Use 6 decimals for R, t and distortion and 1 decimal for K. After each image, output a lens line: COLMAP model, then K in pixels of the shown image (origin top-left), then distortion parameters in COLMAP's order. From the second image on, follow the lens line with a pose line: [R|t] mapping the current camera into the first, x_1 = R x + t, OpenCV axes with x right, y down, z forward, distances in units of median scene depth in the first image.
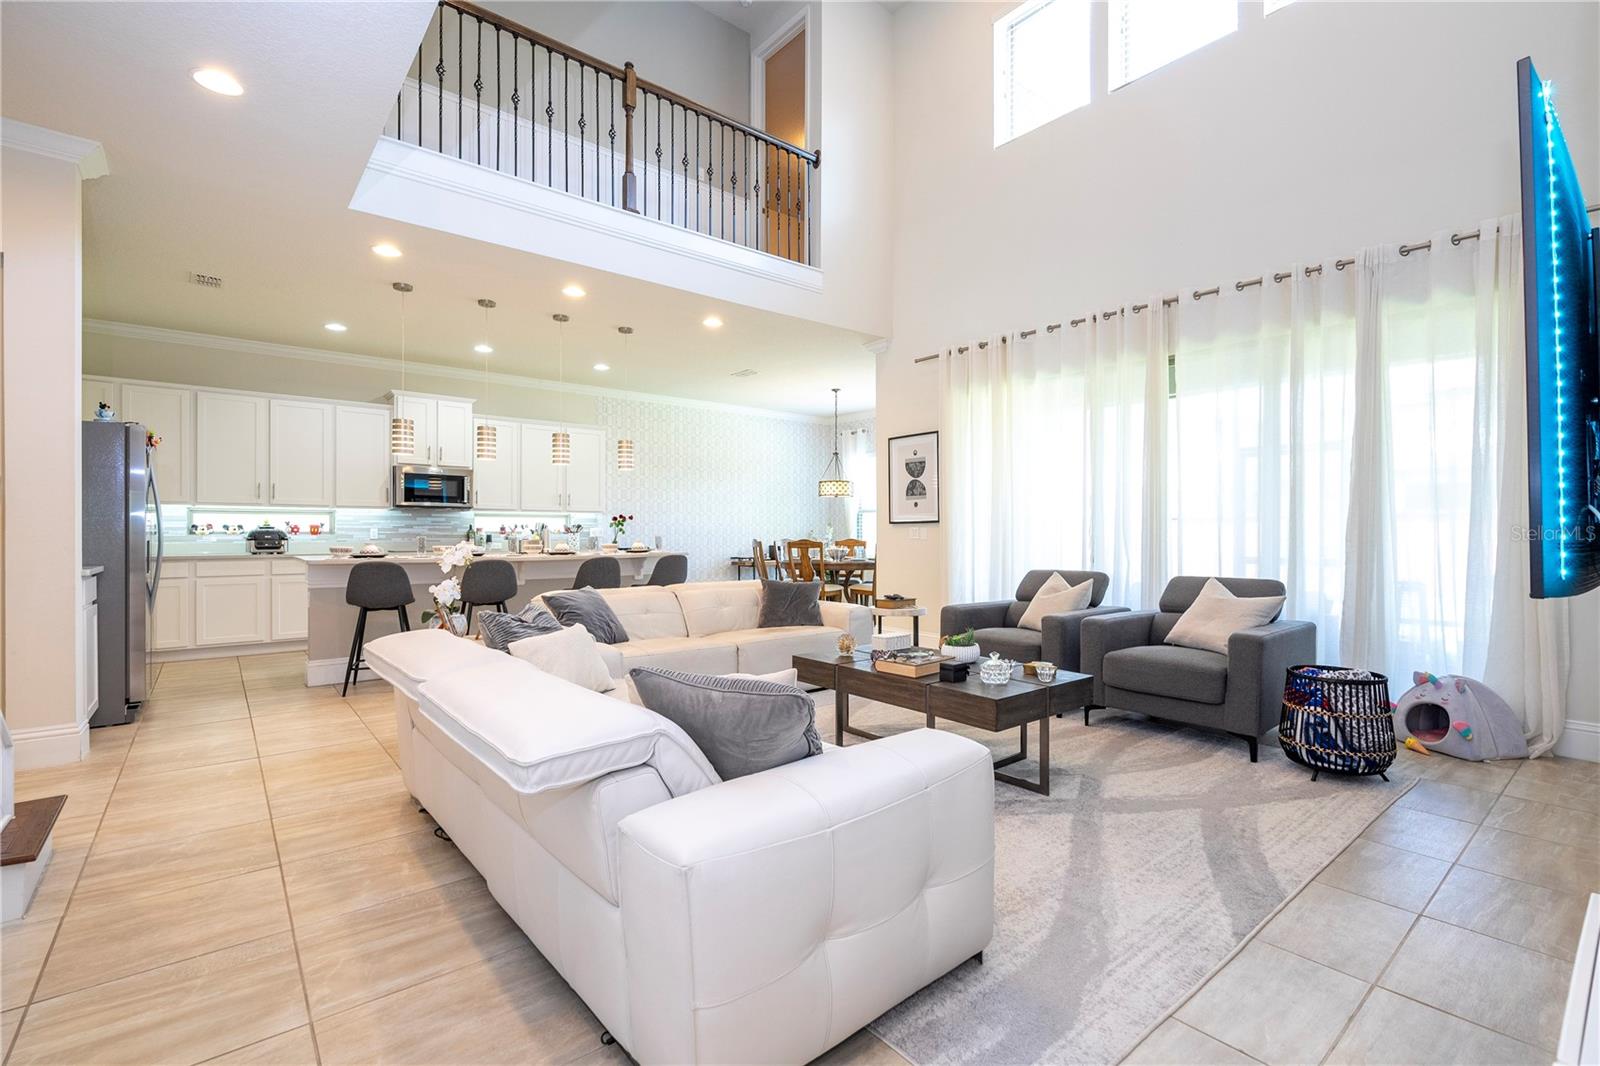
lens RADIAL K [[719.8, 0, 811.5], [0, 719.8, 528.4], [0, 0, 1]] dist [-0.006727, 0.003823]
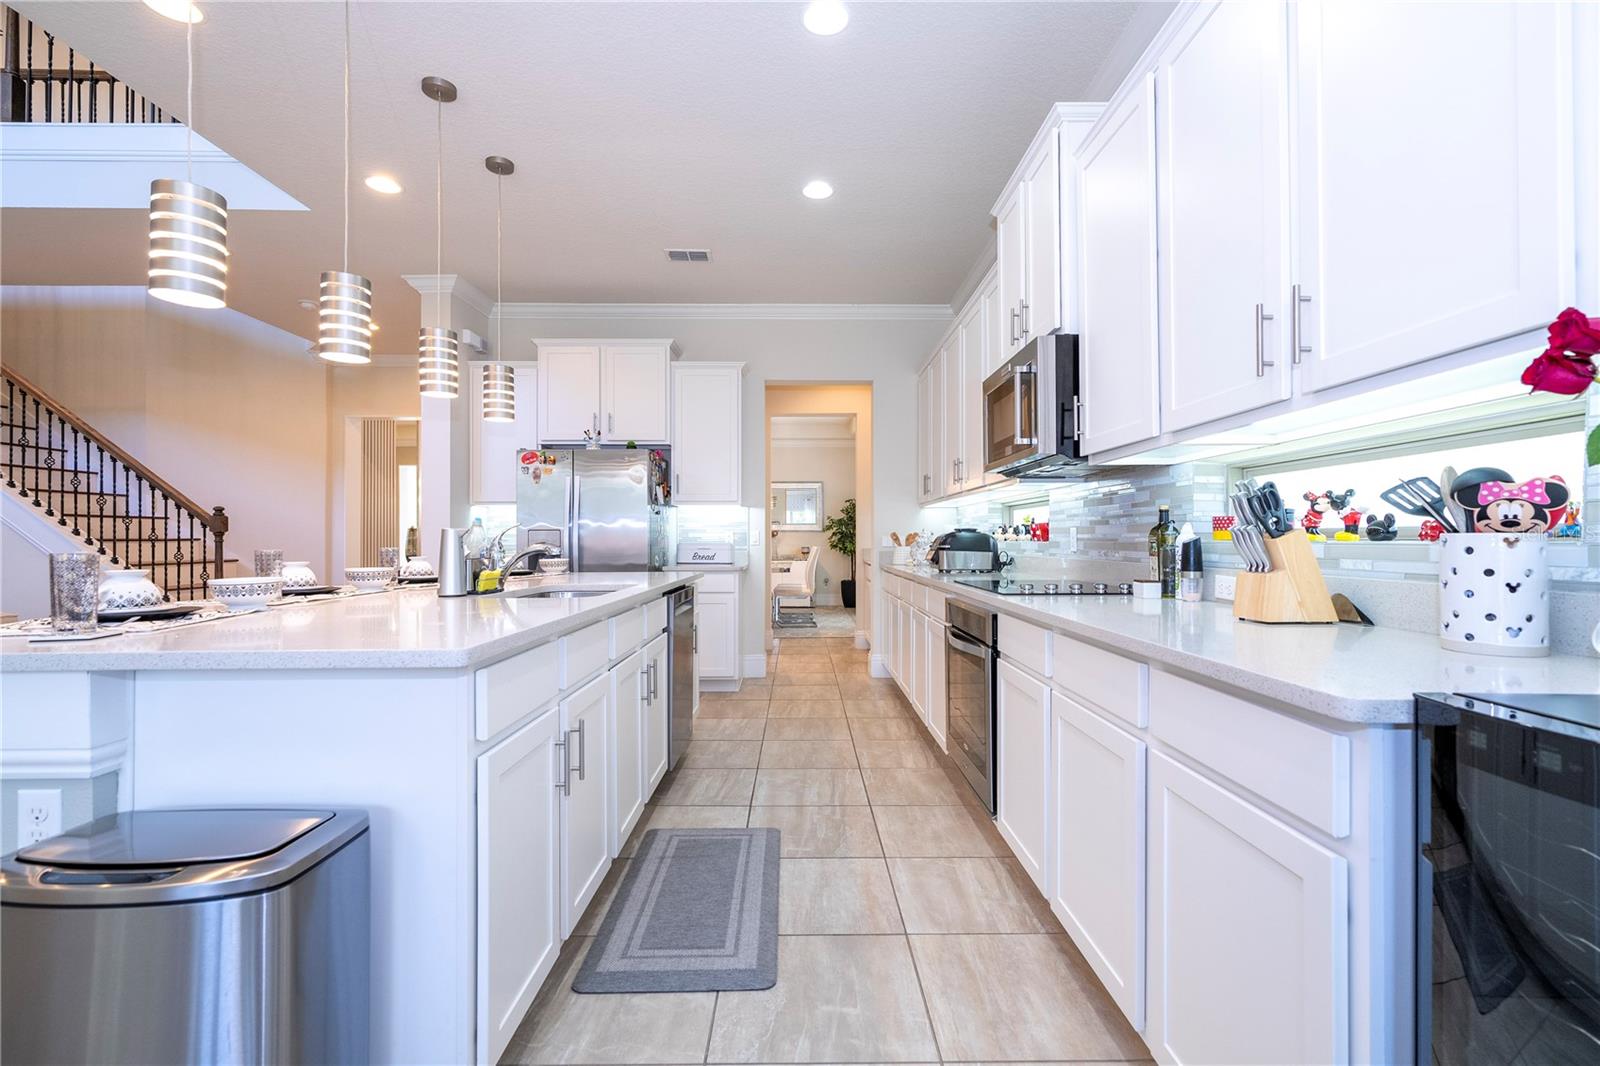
lens RADIAL K [[719.8, 0, 811.4], [0, 719.8, 534.1], [0, 0, 1]] dist [-0.006727, 0.003823]
pose [[-0.627741, -0.002944, -0.778417, -0.188676], [0.010740, 0.999865, -0.012443, 0.008900], [0.778348, -0.016172, -0.627625, 1.288007]]
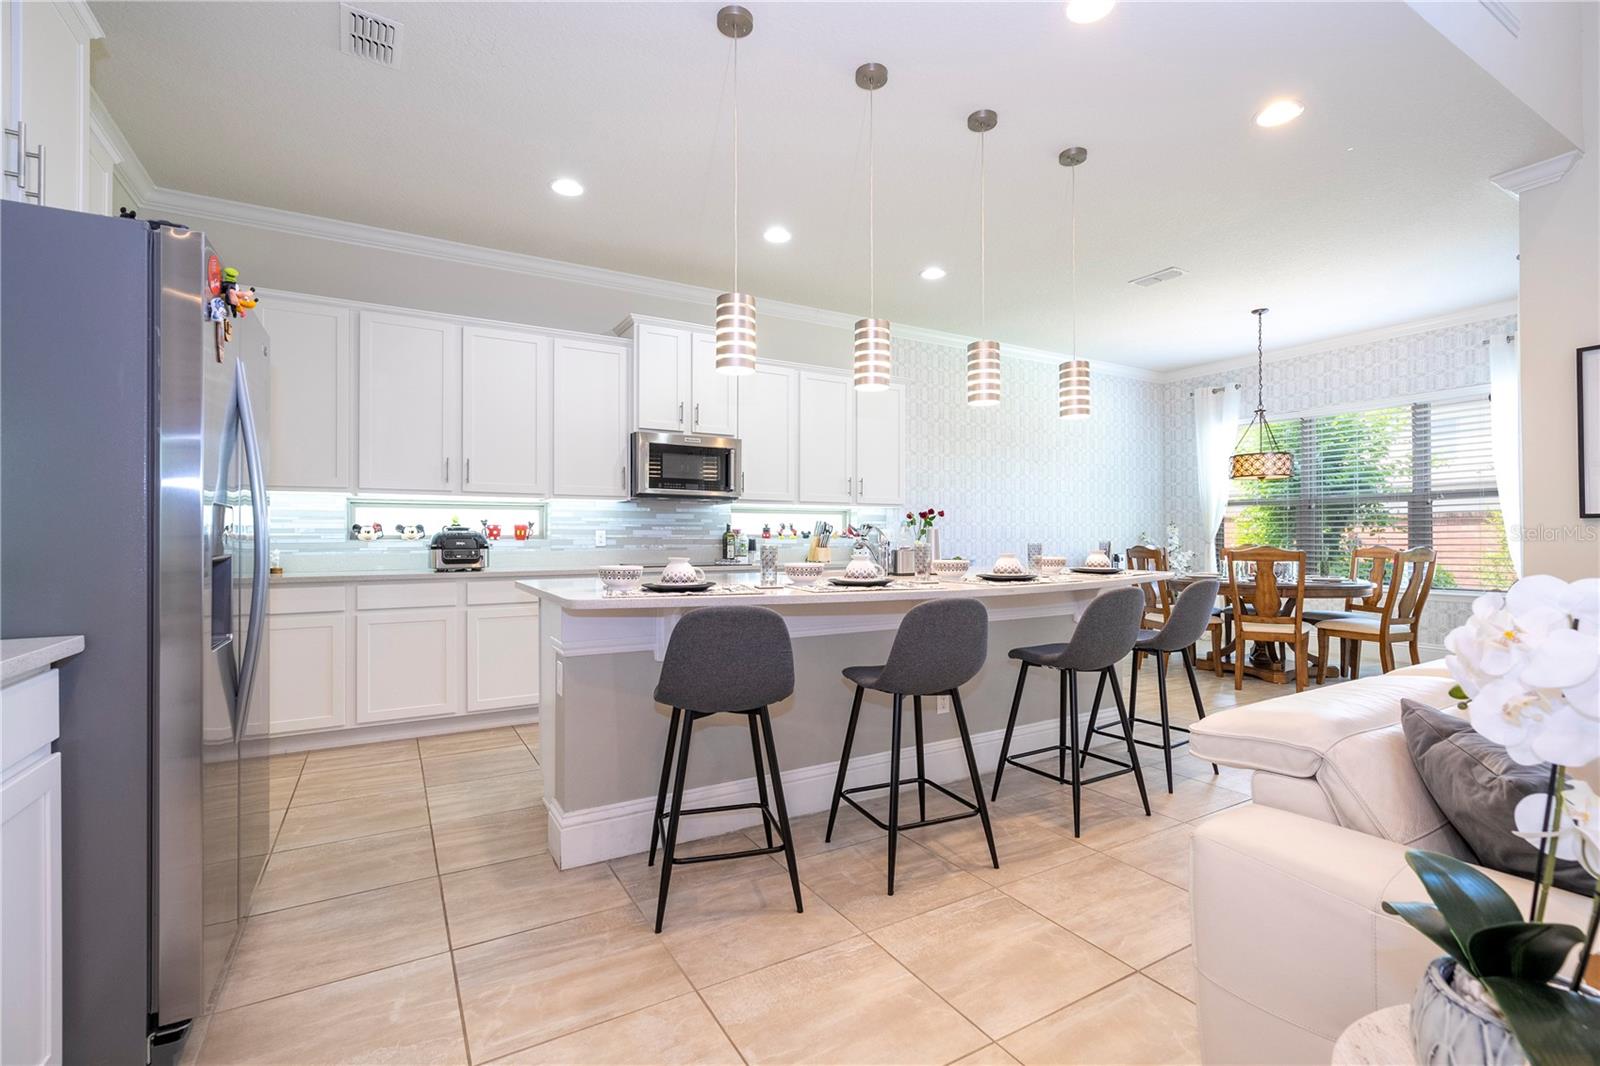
lens RADIAL K [[719.8, 0, 811.0], [0, 719.8, 534.5], [0, 0, 1]] dist [-0.006727, 0.003823]
pose [[0.986705, -0.002070, -0.162506, -0.349100], [0.002849, 0.999986, 0.004559, 0.001714], [0.162494, -0.004961, 0.986697, 0.426067]]
